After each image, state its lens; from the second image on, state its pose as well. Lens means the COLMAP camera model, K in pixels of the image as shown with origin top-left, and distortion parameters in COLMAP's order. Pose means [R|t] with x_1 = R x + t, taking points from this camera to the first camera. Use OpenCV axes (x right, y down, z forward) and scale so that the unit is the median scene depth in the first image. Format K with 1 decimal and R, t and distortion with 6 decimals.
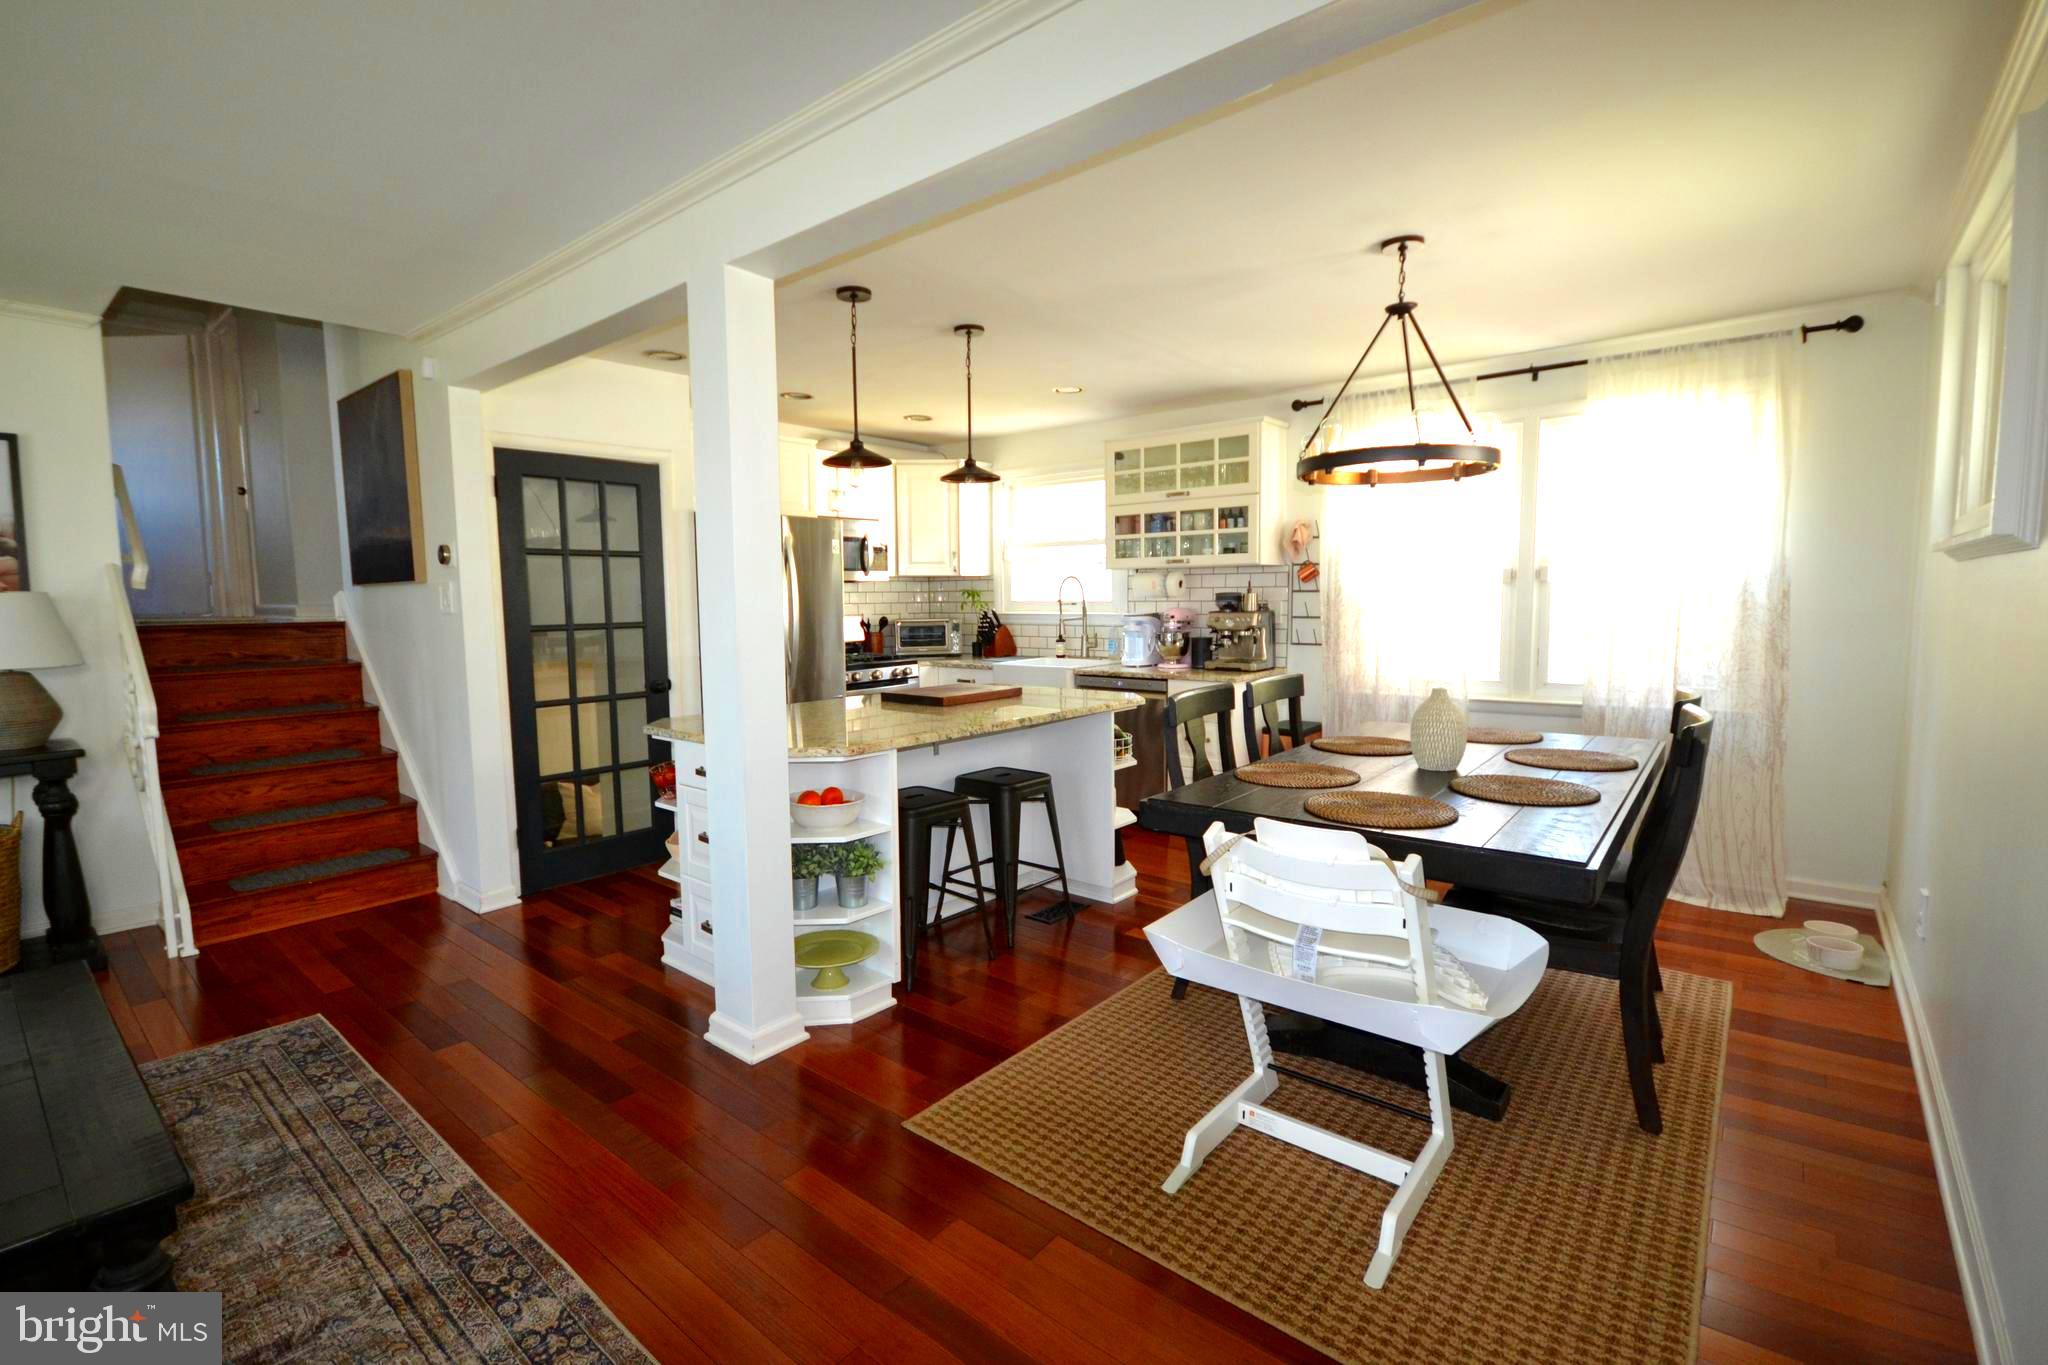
lens RADIAL K [[908.4, 0, 1005.5], [0, 908.4, 674.7], [0, 0, 1]] dist [-0.002502, -0.005879]
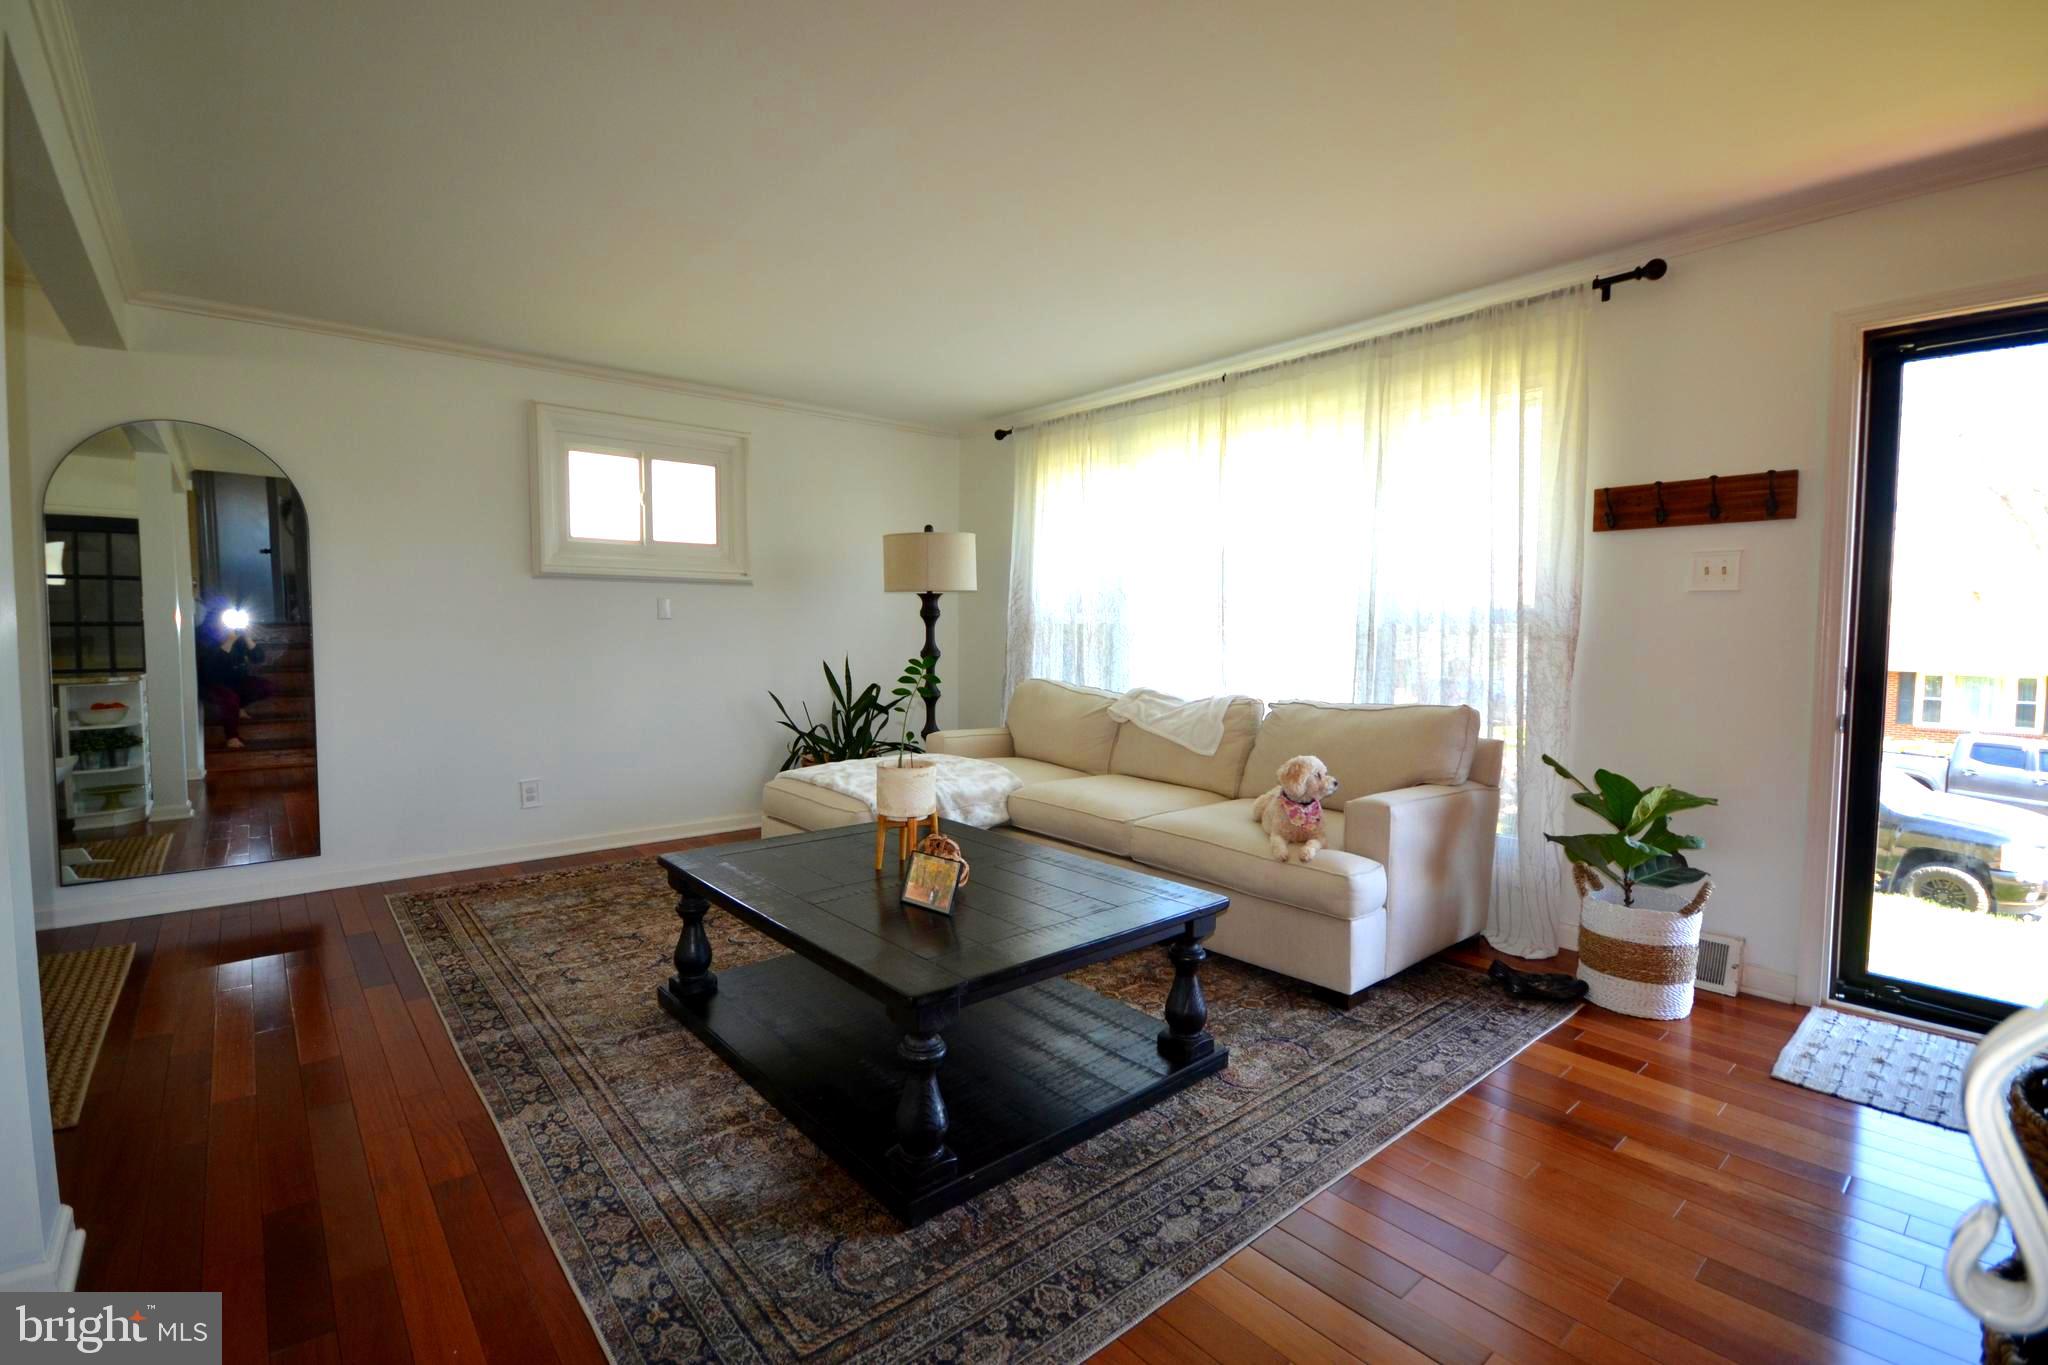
lens RADIAL K [[908.4, 0, 1006.6], [0, 908.4, 676.8], [0, 0, 1]] dist [-0.002502, -0.005879]
pose [[-0.984511, -0.005059, 0.175249, -0.699517], [0.018948, 0.990659, 0.135043, -0.033627], [-0.174296, 0.136272, -0.975218, 0.964230]]
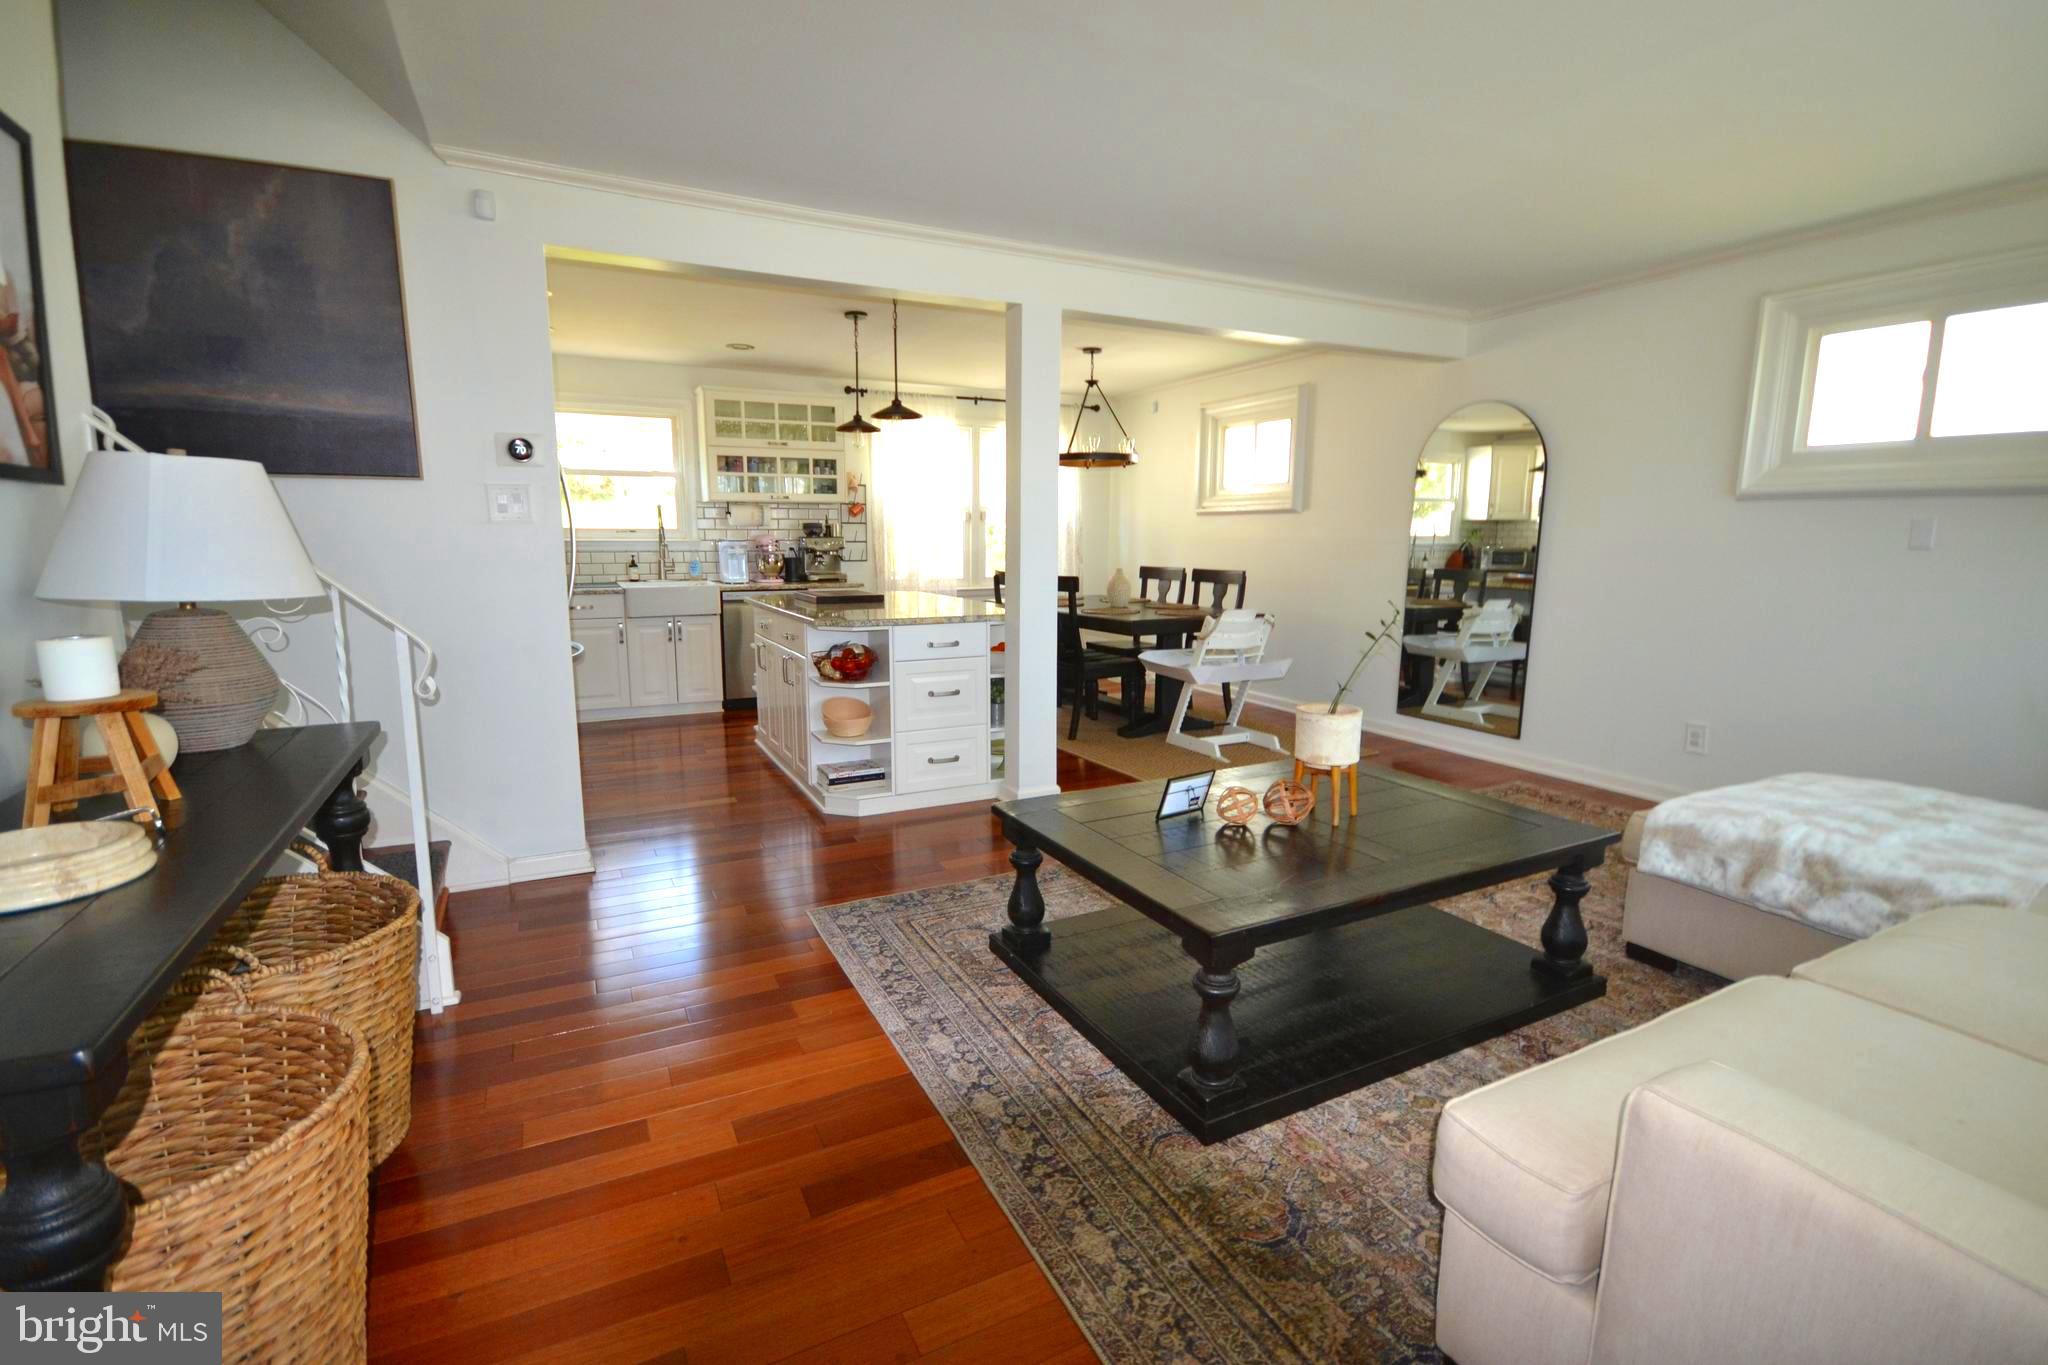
lens RADIAL K [[908.4, 0, 1012.0], [0, 908.4, 671.5], [0, 0, 1]] dist [-0.002502, -0.005879]
pose [[0.394391, -0.125496, 0.910333, -1.181344], [0.072737, 0.991786, 0.105212, 0.009195], [-0.916059, 0.024720, 0.400280, 0.272873]]
